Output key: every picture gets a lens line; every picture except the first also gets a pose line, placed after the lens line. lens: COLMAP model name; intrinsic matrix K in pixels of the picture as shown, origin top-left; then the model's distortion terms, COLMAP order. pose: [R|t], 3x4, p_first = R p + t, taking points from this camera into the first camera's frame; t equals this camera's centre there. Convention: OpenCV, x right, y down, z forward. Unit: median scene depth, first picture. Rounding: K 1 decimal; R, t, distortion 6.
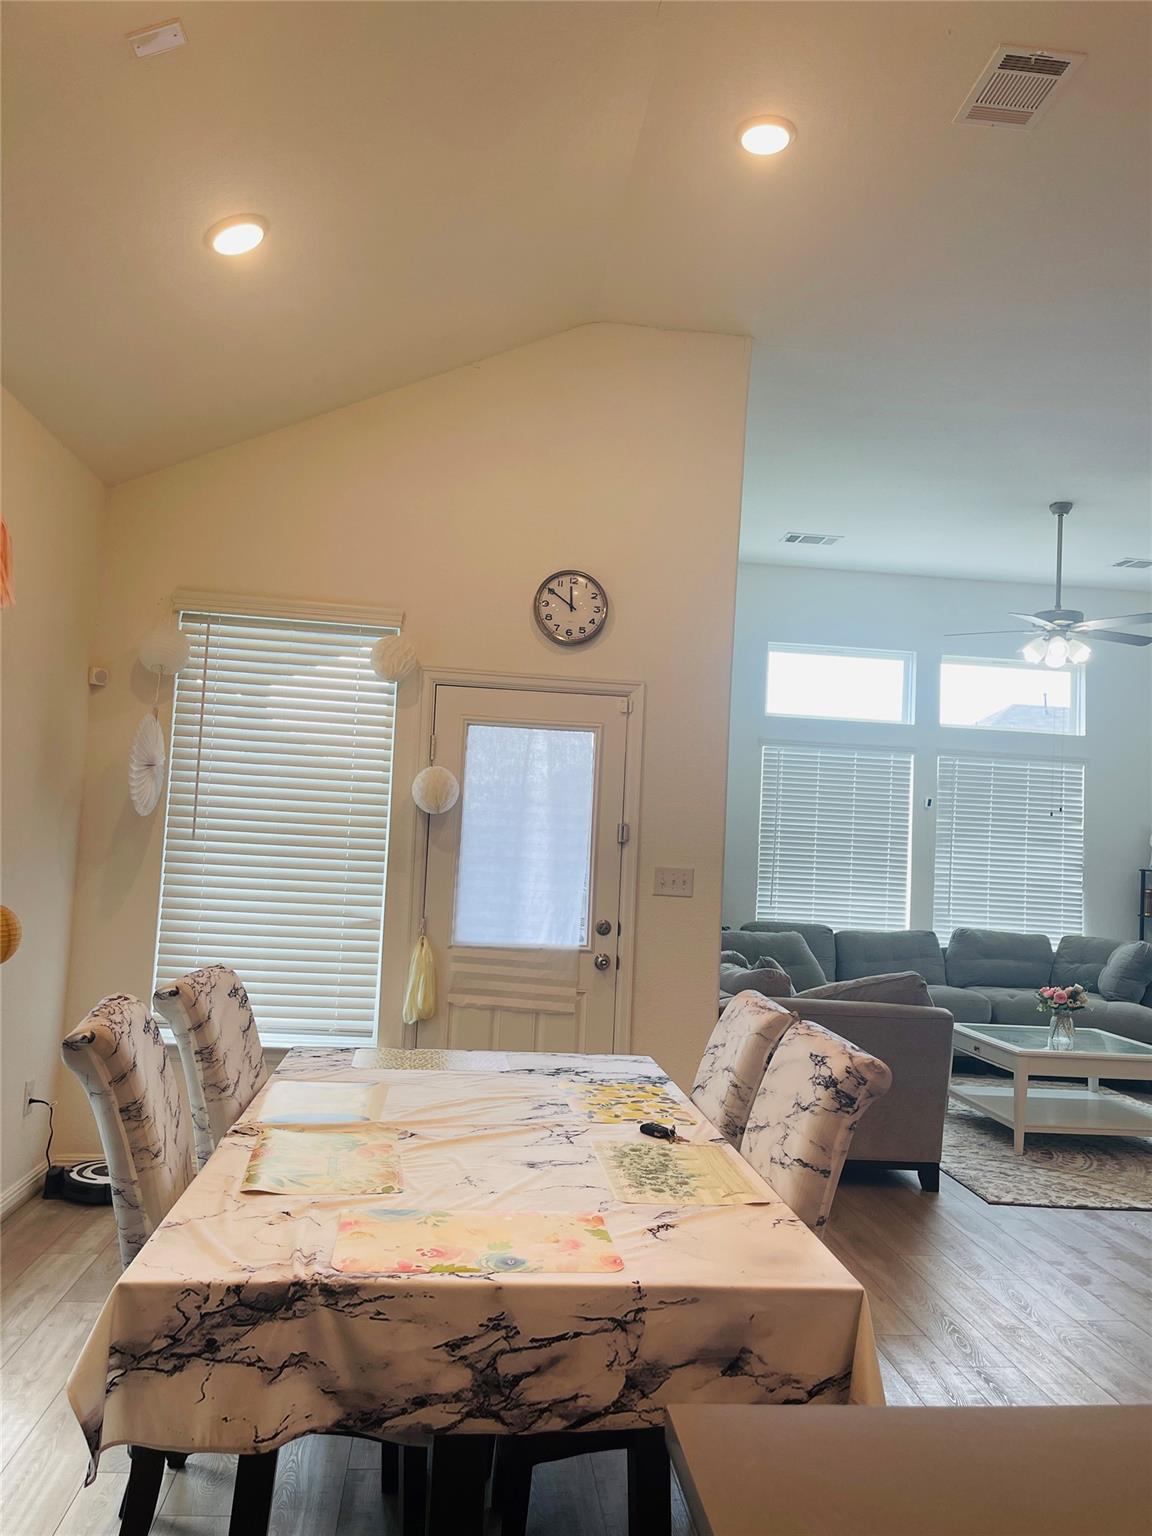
lens RADIAL K [[1182.6, 0, 576.0], [0, 1182.6, 768.0], [0, 0, 1]] dist [0.059581, -0.000595]
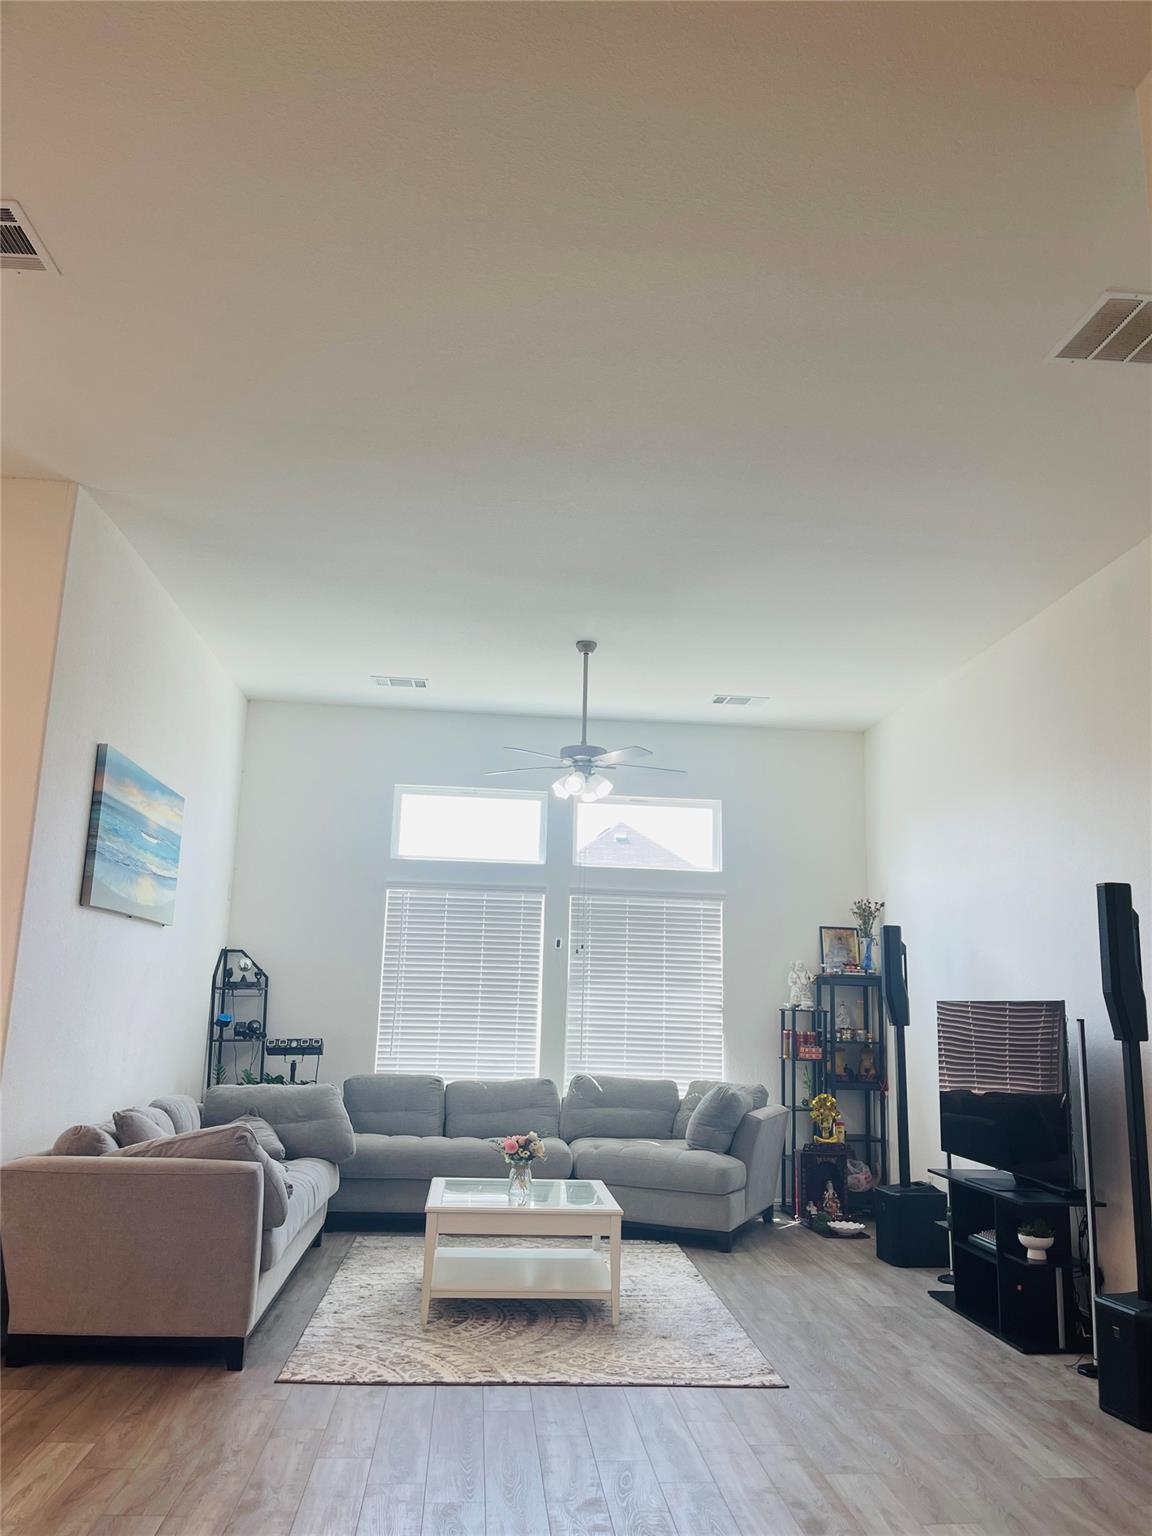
lens RADIAL K [[1164.6, 0, 576.0], [0, 1164.6, 768.0], [0, 0, 1]] dist [0.103439, -0.137135]
pose [[0.999418, -0.024833, -0.023409, 0.342873], [0.021564, 0.991174, -0.130802, 0.011925], [0.026450, 0.130221, 0.991132, 0.025571]]
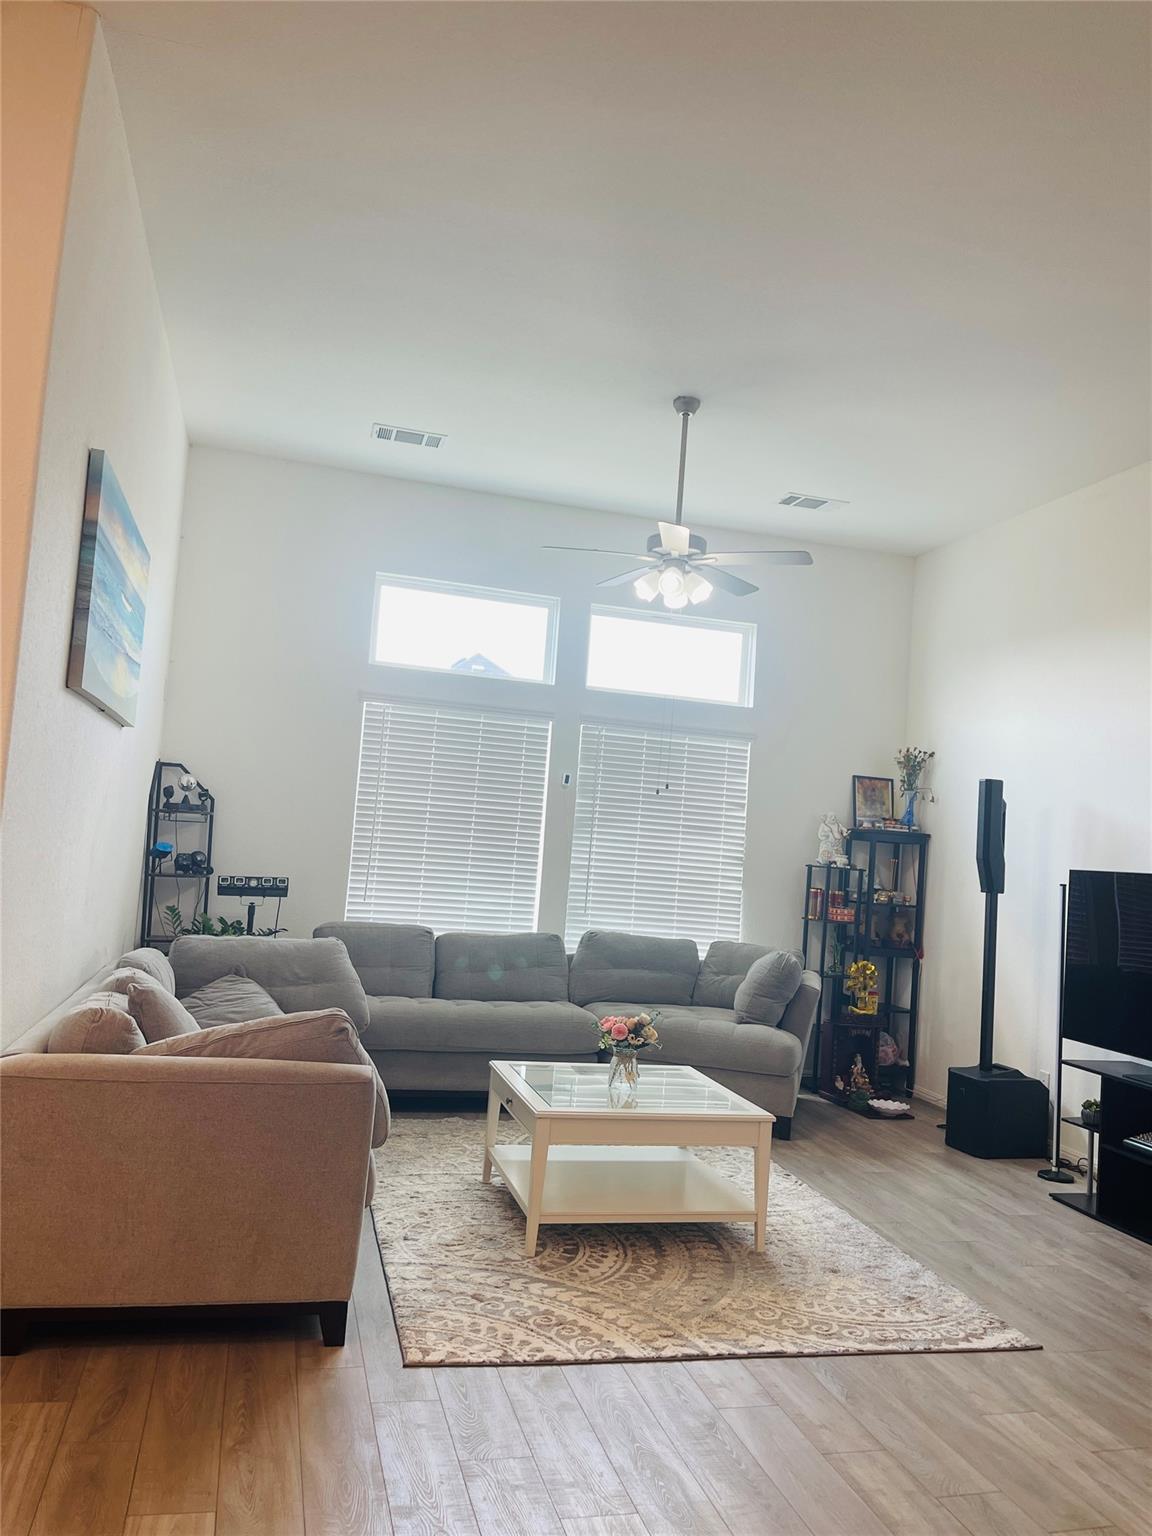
lens RADIAL K [[1164.6, 0, 576.0], [0, 1164.6, 768.0], [0, 0, 1]] dist [0.103439, -0.137135]
pose [[0.988584, 0.035361, 0.146464, 0.186611], [-0.036734, 0.999303, 0.006674, 0.015842], [-0.146126, -0.011978, 0.989193, 0.197027]]
